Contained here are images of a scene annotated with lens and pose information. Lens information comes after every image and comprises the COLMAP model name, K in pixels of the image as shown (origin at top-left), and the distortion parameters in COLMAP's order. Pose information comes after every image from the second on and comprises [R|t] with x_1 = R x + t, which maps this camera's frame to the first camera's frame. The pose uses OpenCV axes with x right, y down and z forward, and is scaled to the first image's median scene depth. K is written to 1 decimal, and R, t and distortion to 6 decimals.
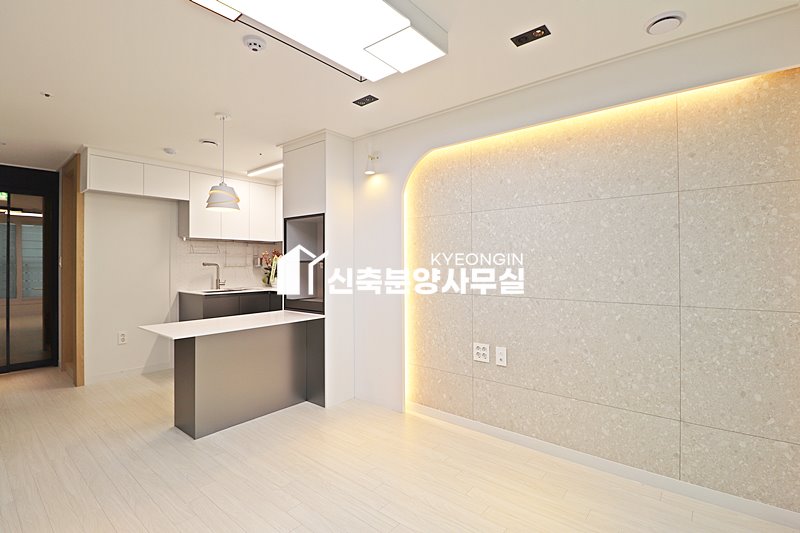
lens RADIAL K [[375.1, 0, 404.1], [0, 375.1, 261.9], [0, 0, 1]] dist [-0.030737, -0.000017]
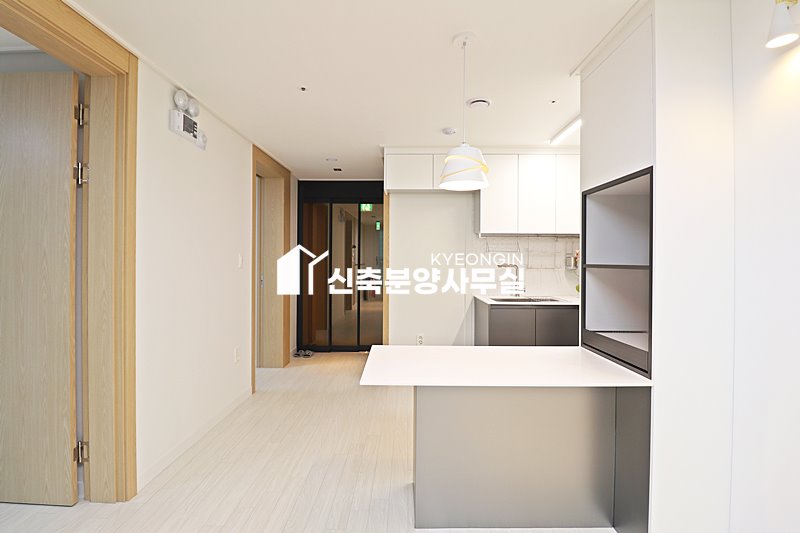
lens RADIAL K [[370.5, 0, 402.4], [0, 370.5, 260.9], [0, 0, 1]] dist [-0.000328, -0.013167]
pose [[0.622708, 0.008709, -0.782406, -0.033949], [-0.001759, 0.999951, 0.009731, -0.012214], [0.782452, -0.004683, 0.622693, 0.363189]]
